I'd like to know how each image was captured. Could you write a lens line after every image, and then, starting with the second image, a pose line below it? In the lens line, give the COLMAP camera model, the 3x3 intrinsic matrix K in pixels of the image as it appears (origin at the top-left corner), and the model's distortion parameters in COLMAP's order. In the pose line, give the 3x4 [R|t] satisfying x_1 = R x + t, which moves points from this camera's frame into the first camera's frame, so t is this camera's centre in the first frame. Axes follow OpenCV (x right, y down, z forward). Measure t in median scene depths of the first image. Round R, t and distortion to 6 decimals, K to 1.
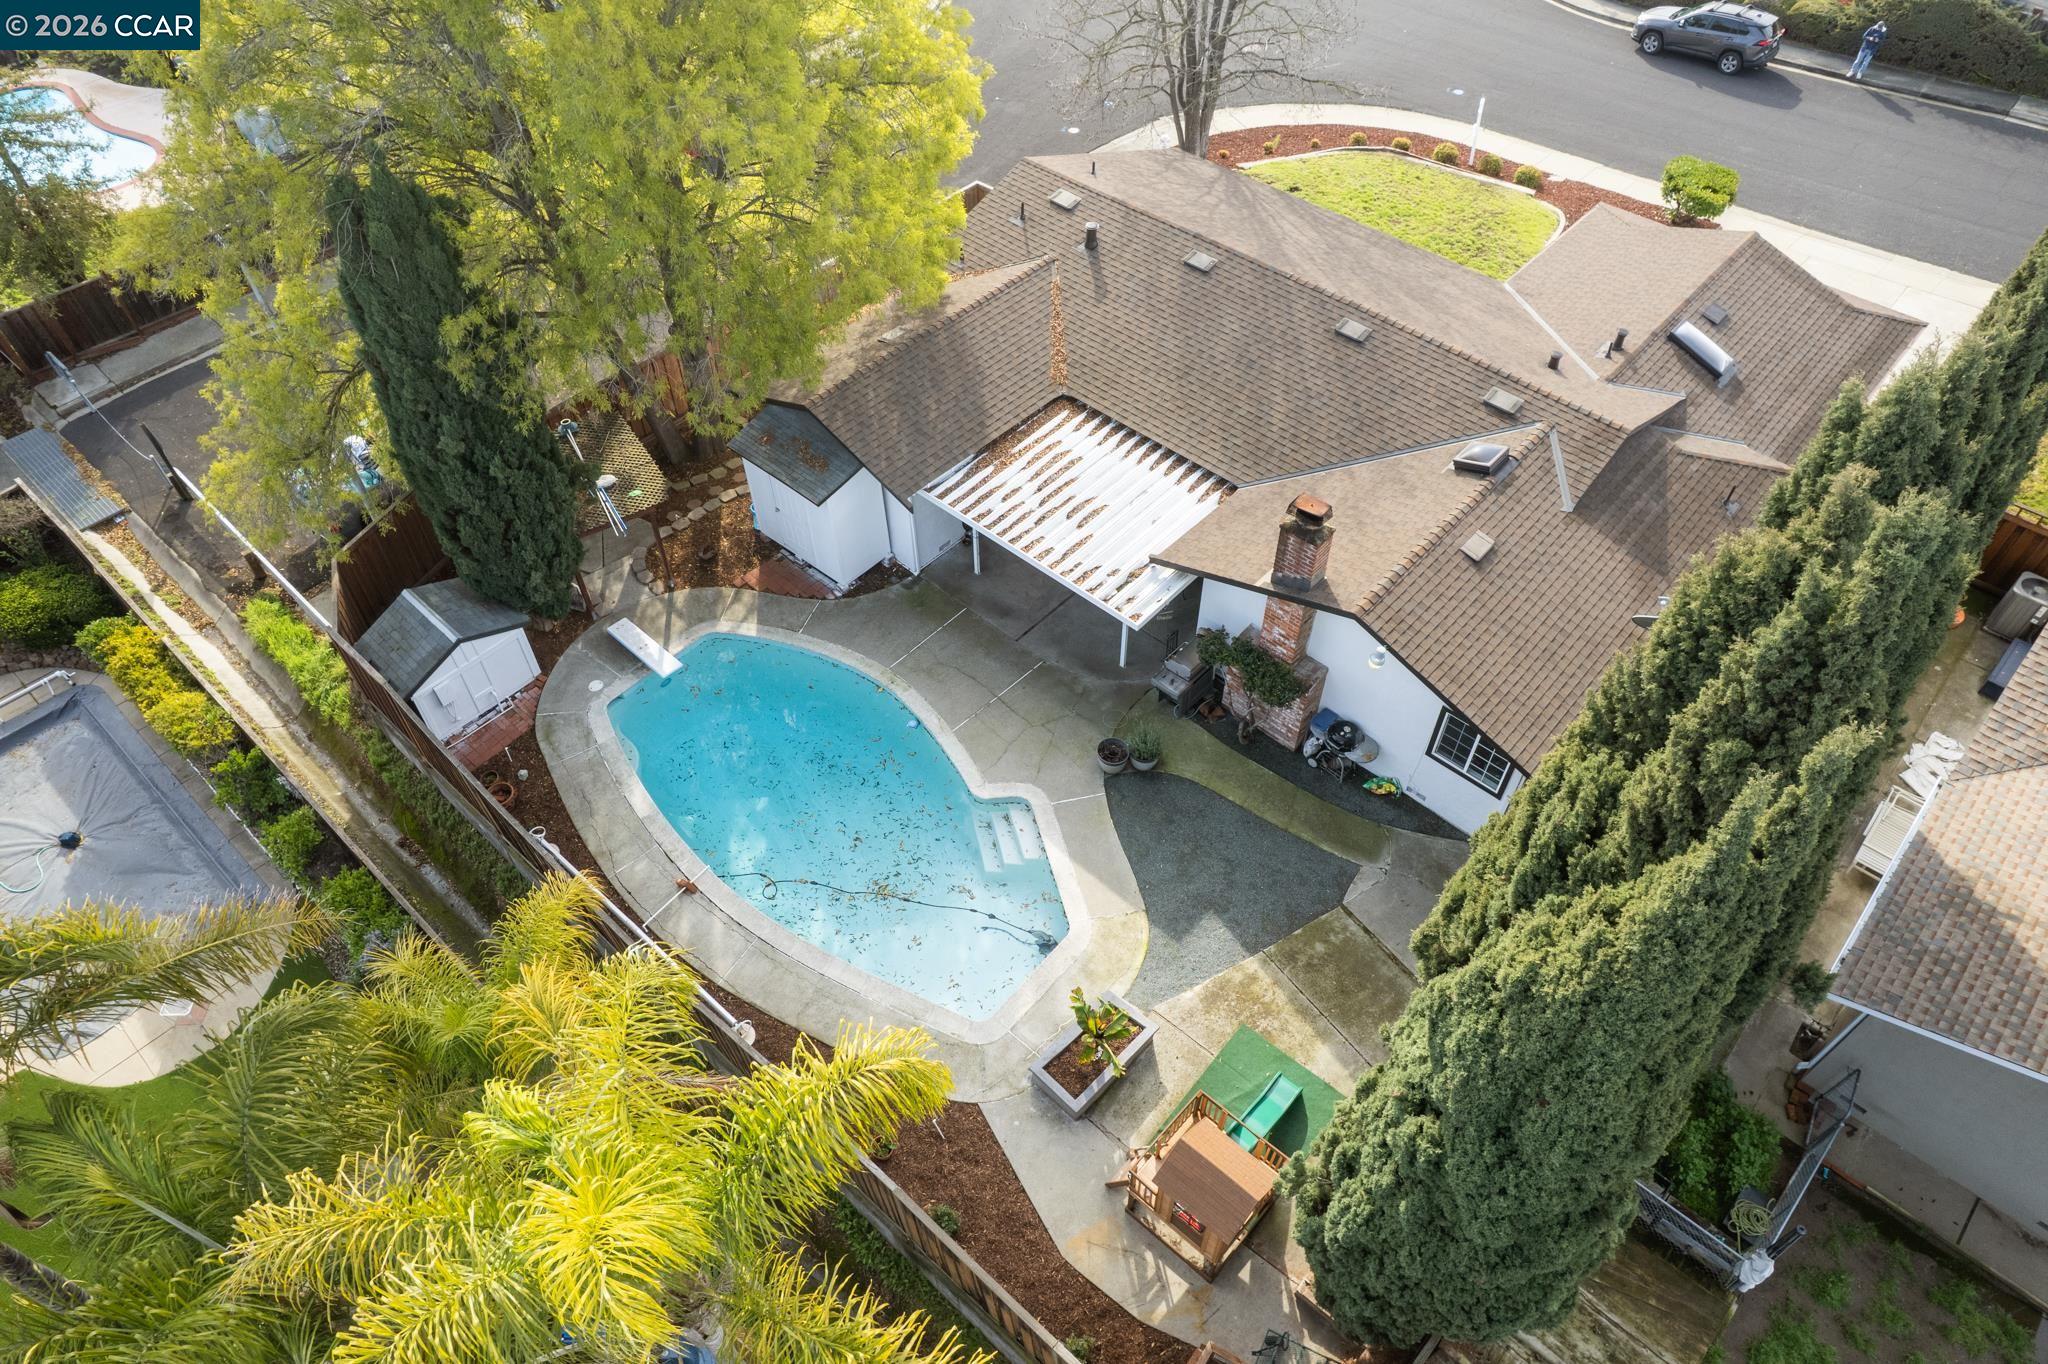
lens RADIAL K [[1304.3, 0, 1023.8], [0, 1304.3, 681.7], [0, 0, 1]] dist [-0.040991, 0.010488]
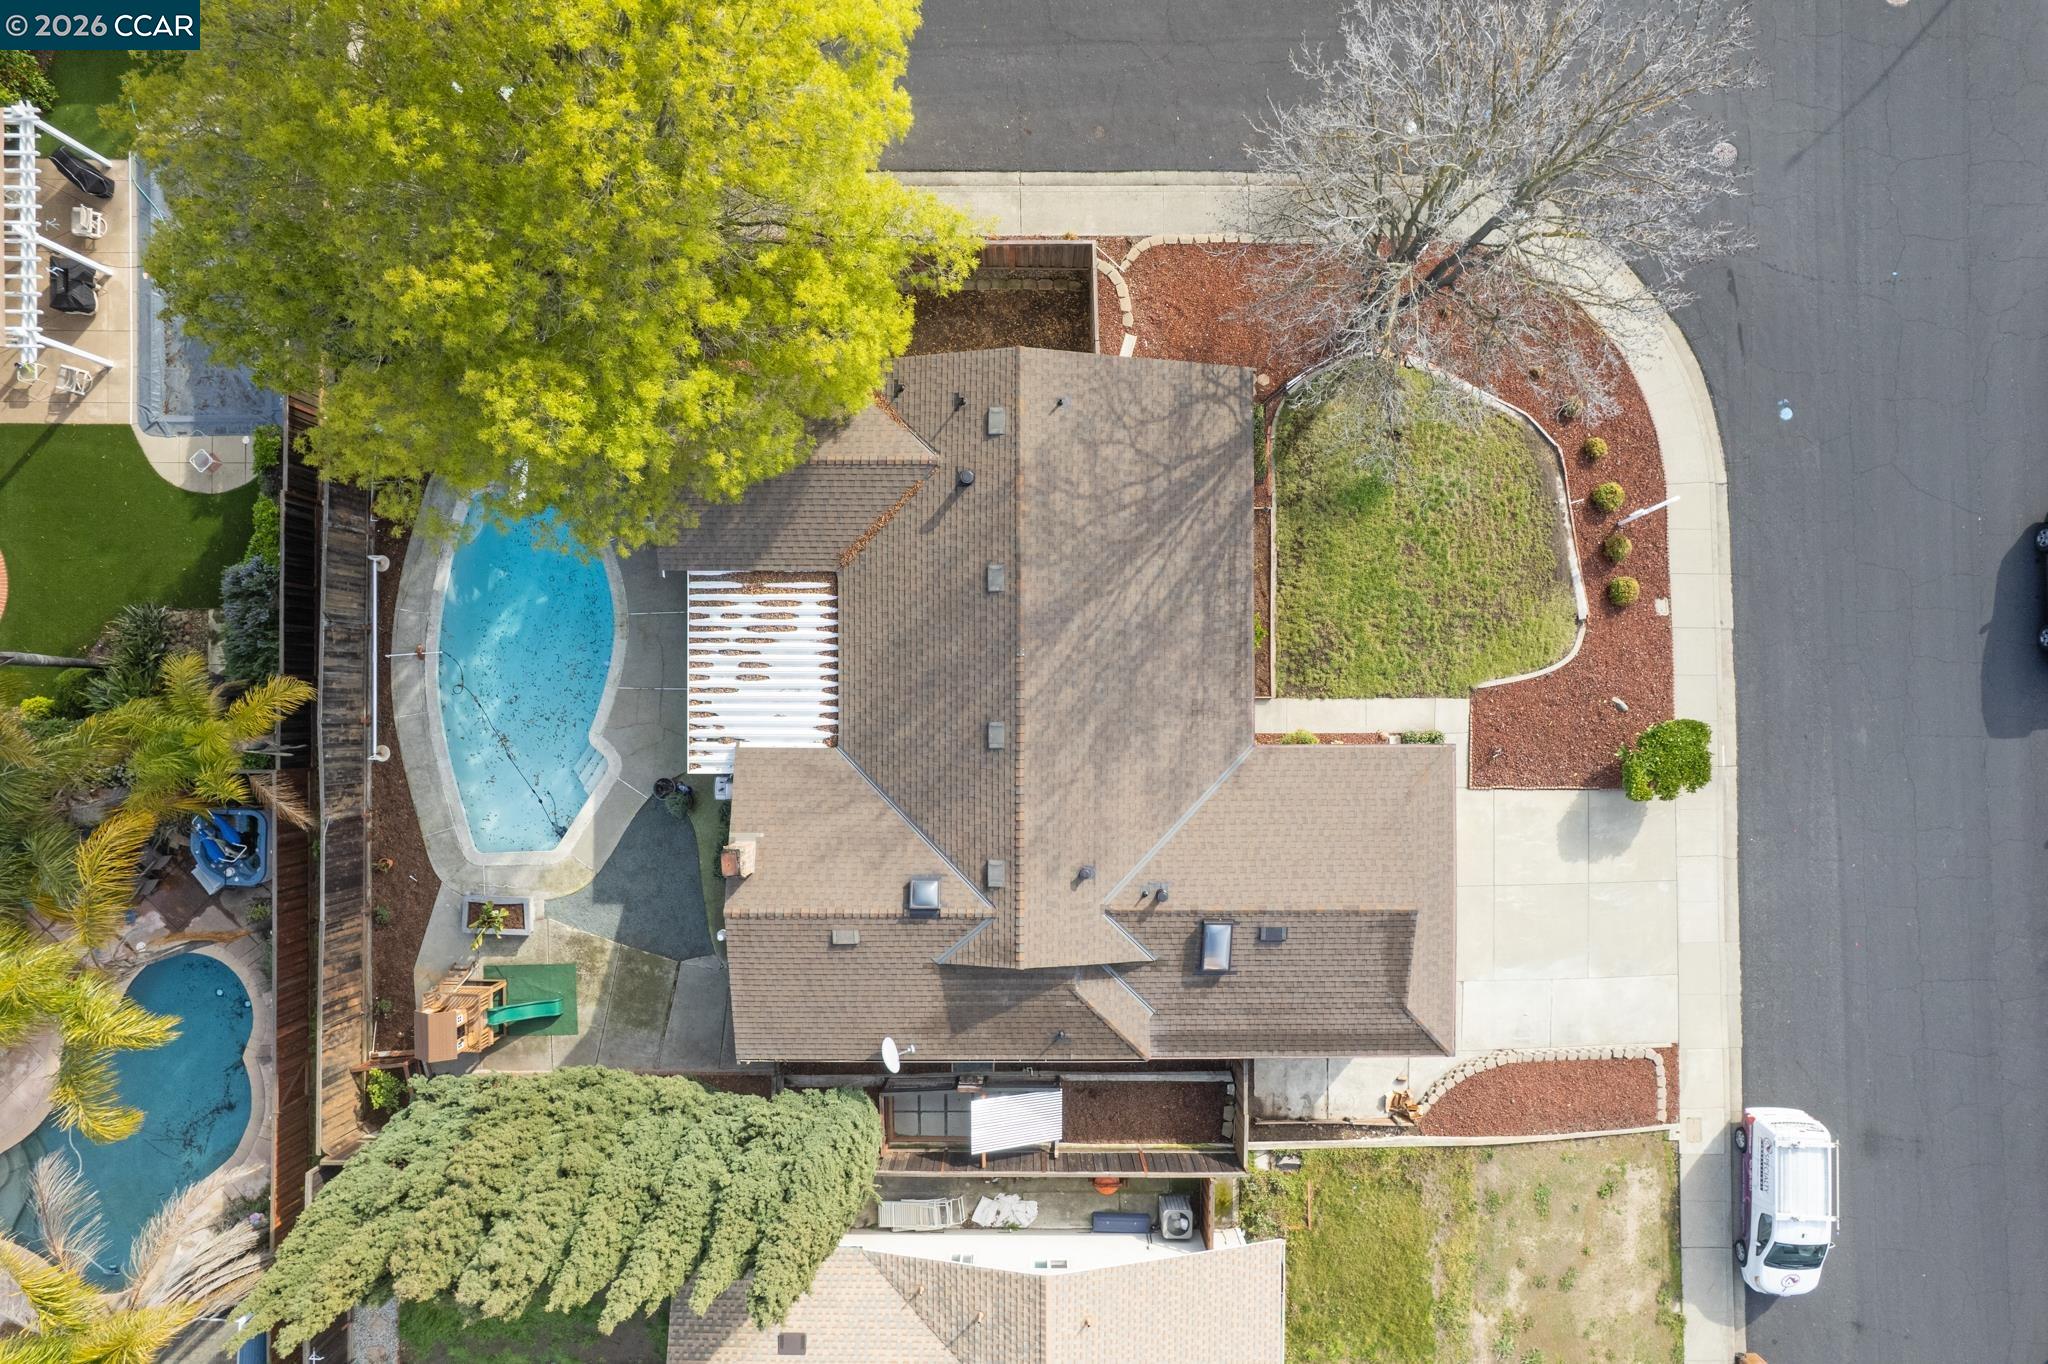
lens RADIAL K [[1304.3, 0, 1026.6], [0, 1304.3, 681.3], [0, 0, 1]] dist [-0.040991, 0.010488]
pose [[0.671597, 0.740806, -0.012805, 0.267110], [-0.550164, 0.510194, 0.661076, -1.189056], [0.496262, -0.436932, 0.750210, 0.133740]]
